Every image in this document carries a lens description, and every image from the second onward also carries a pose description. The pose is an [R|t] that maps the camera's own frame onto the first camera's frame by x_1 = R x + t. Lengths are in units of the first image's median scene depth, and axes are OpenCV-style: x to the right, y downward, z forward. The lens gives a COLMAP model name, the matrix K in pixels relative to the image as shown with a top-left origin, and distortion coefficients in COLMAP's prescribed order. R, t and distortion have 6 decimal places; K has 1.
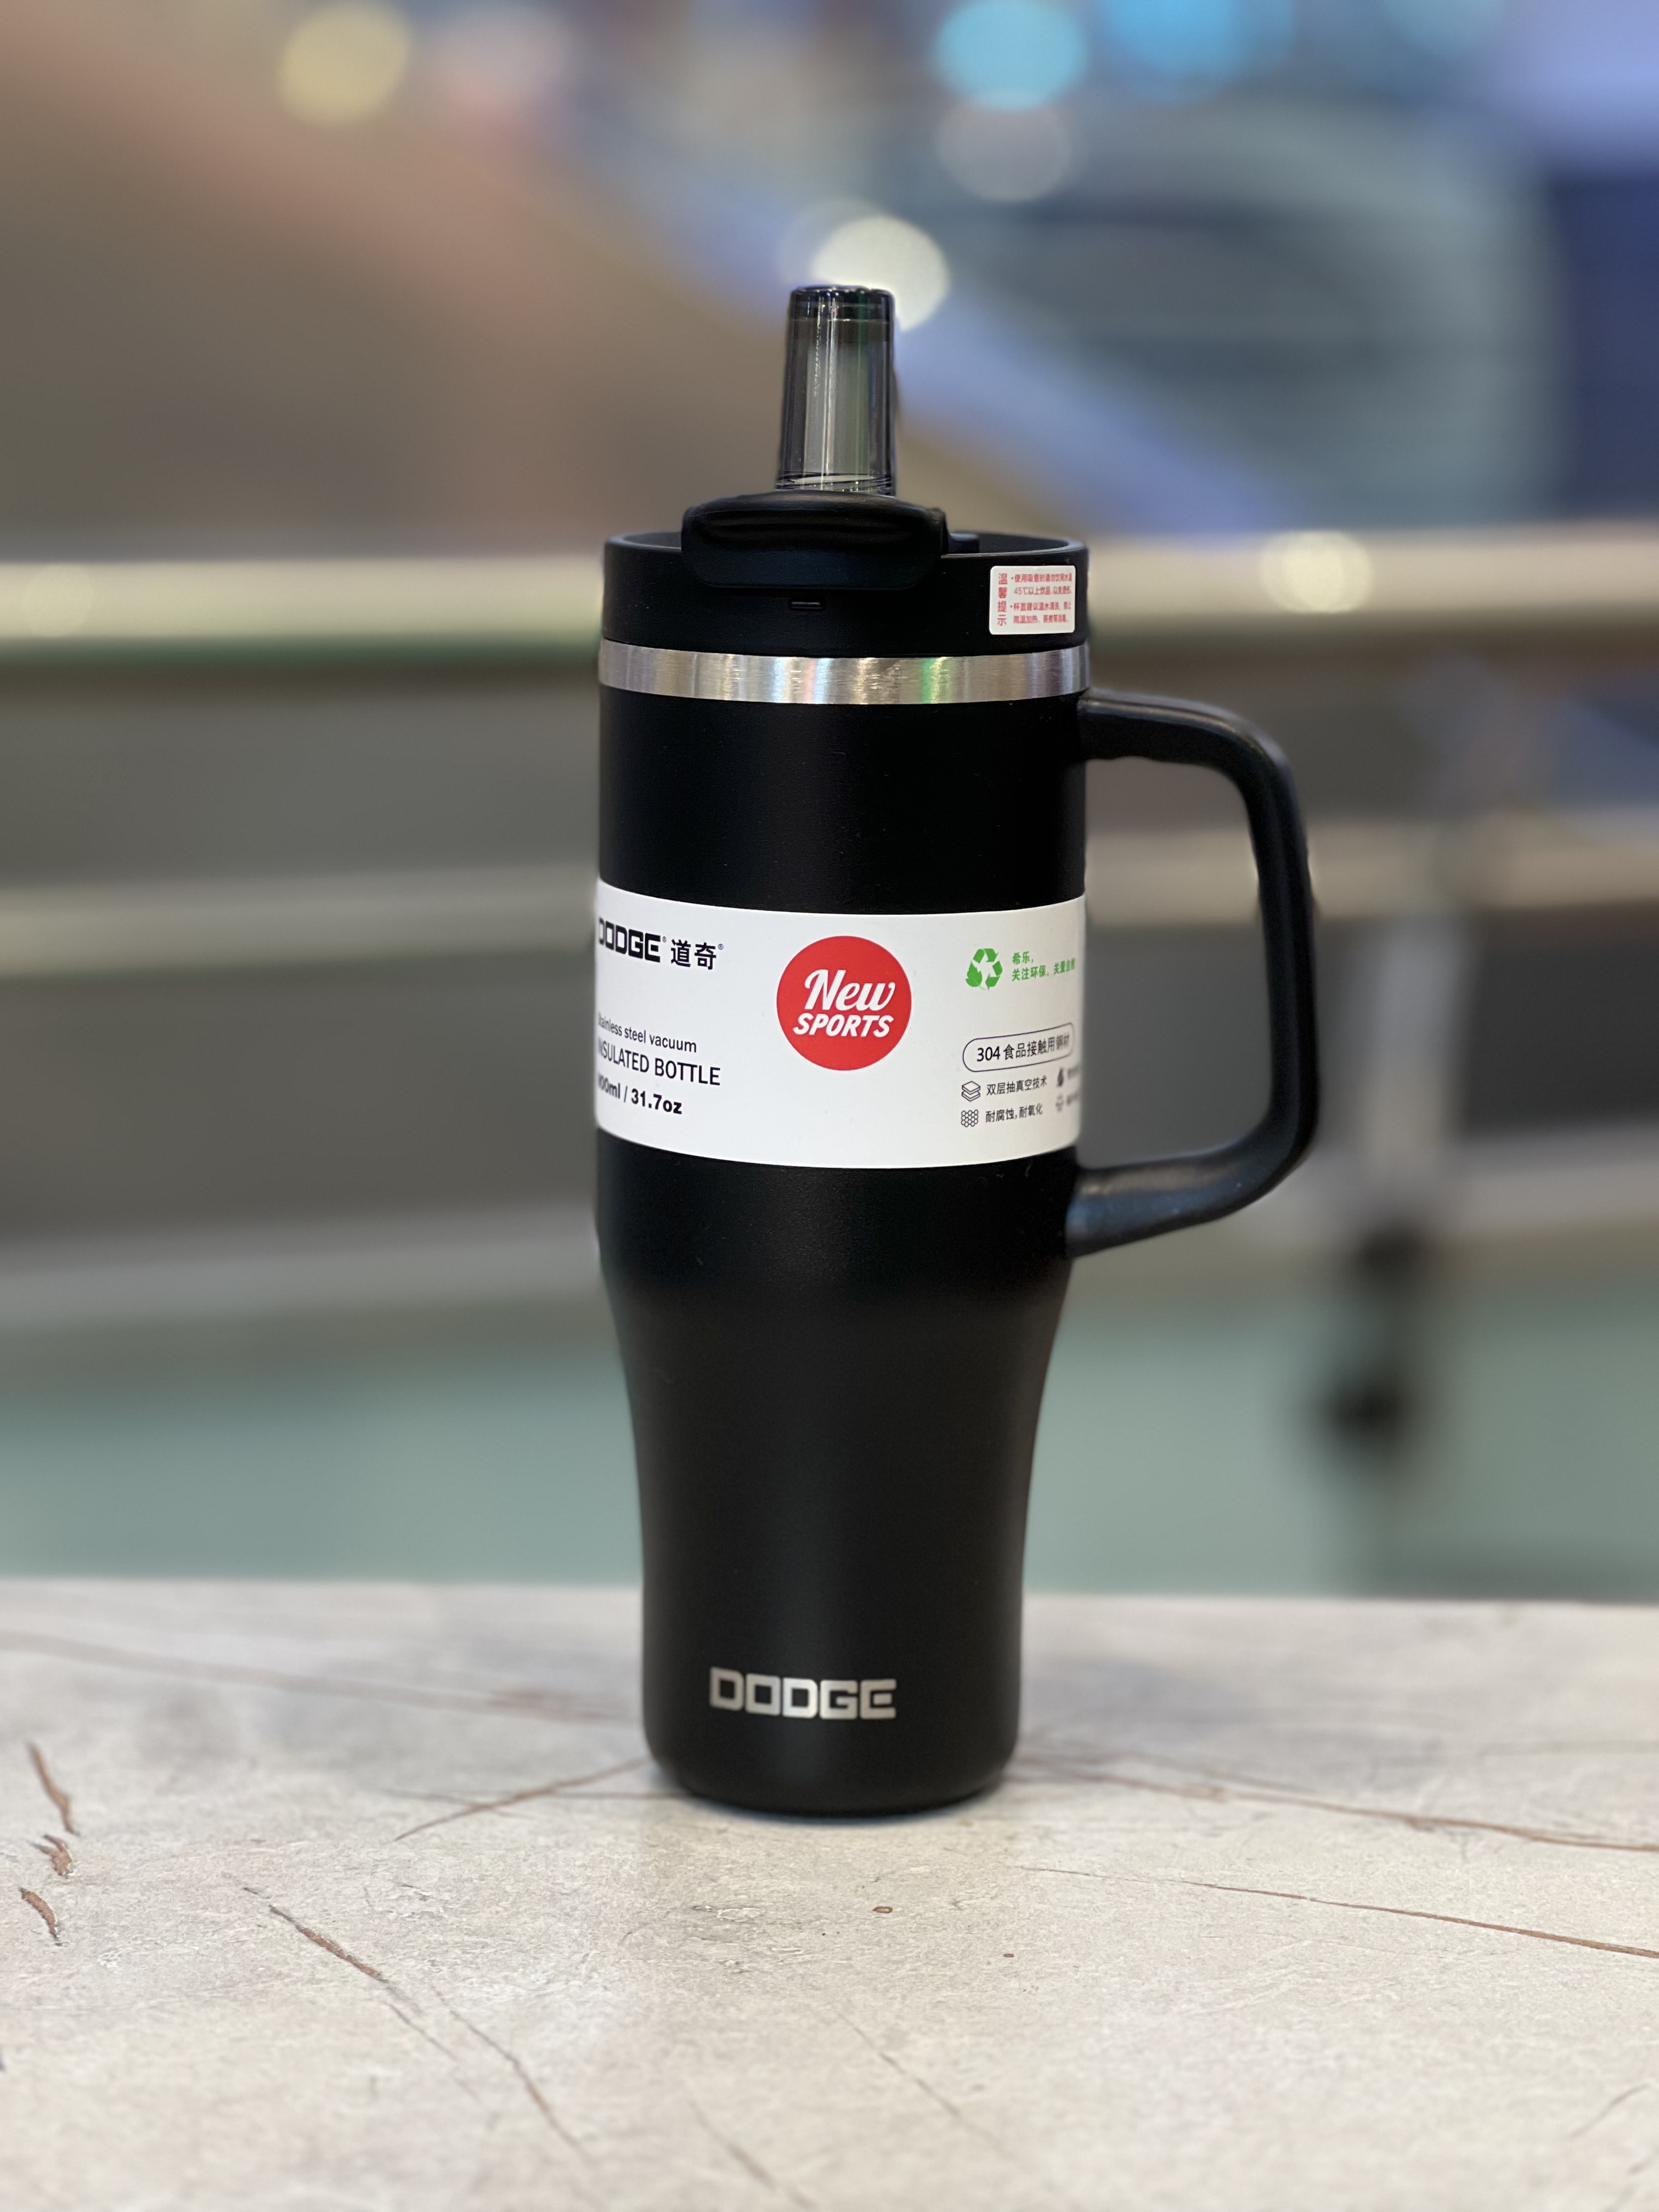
lens RADIAL K [[4931.2, 0, 833.8], [0, 4931.2, 1095.5], [0, 0, 1]] dist [0.110434, 0.000000]
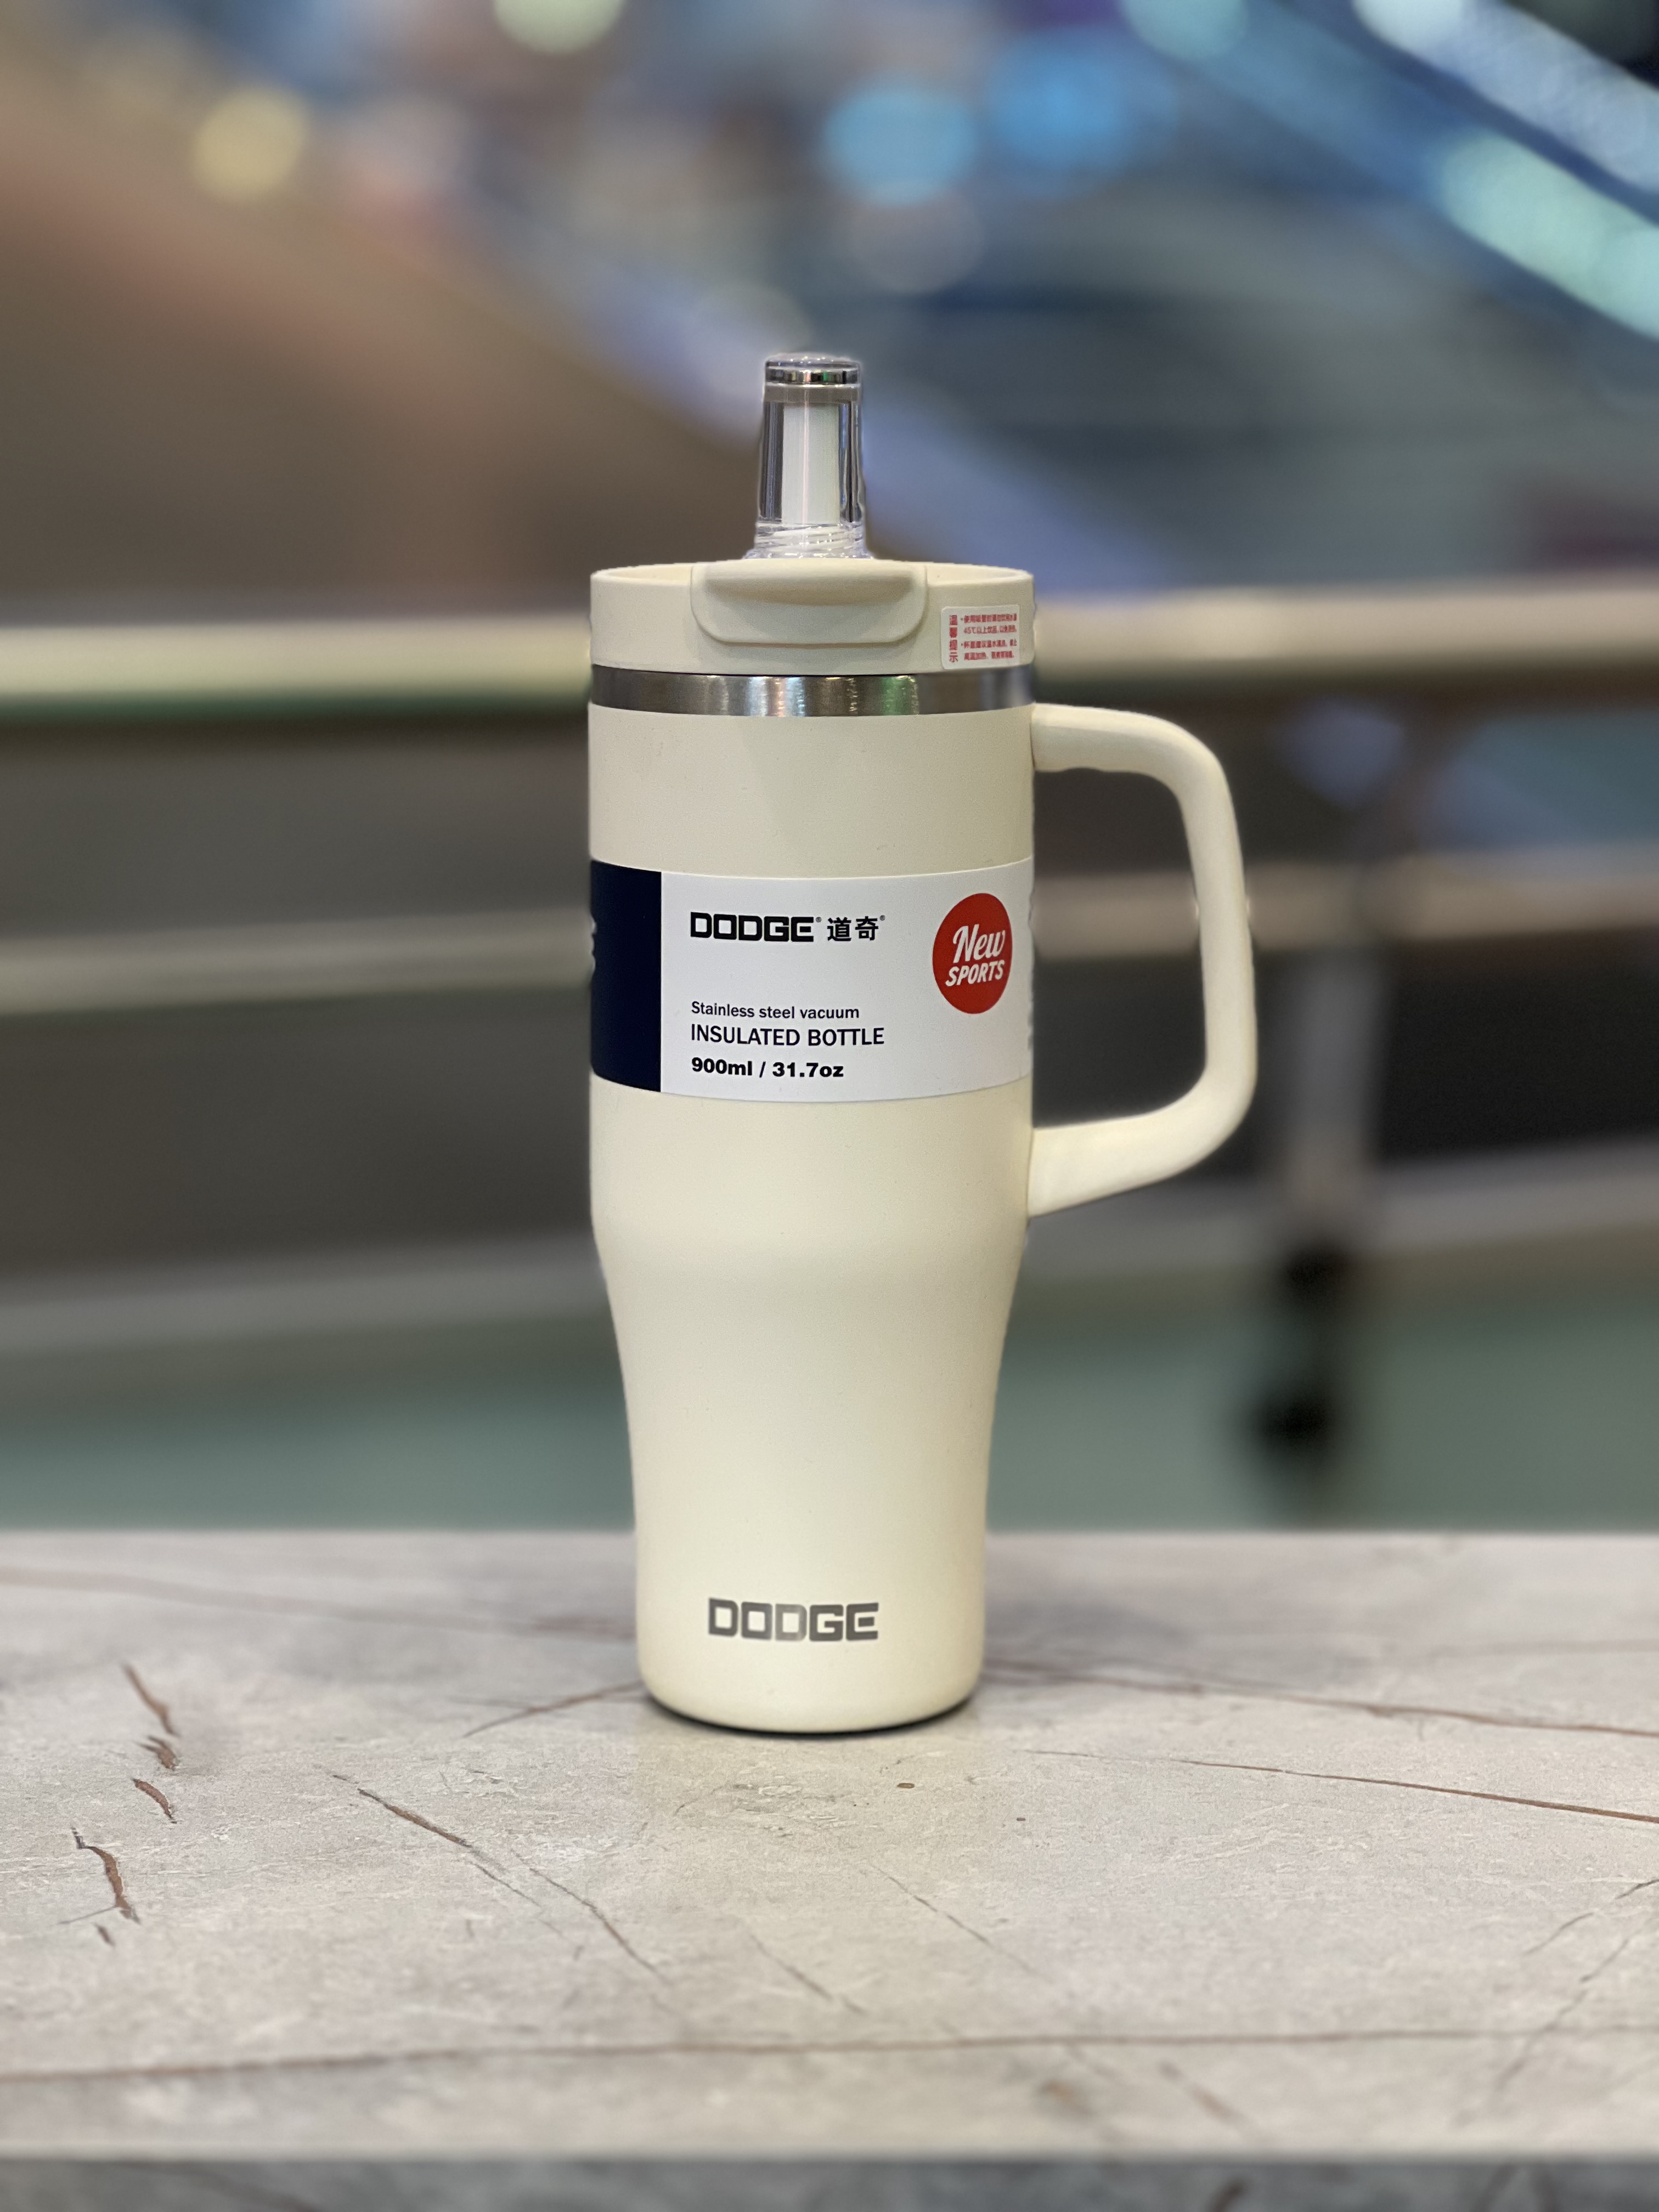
lens RADIAL K [[4931.2, 0, 822.3], [0, 4931.2, 1095.3], [0, 0, 1]] dist [0.110434, 0.000000]
pose [[0.999729, -0.013316, 0.019102, -0.028988], [0.013668, 0.999737, -0.018428, 0.029548], [-0.018851, 0.018684, 0.999648, -0.123883]]
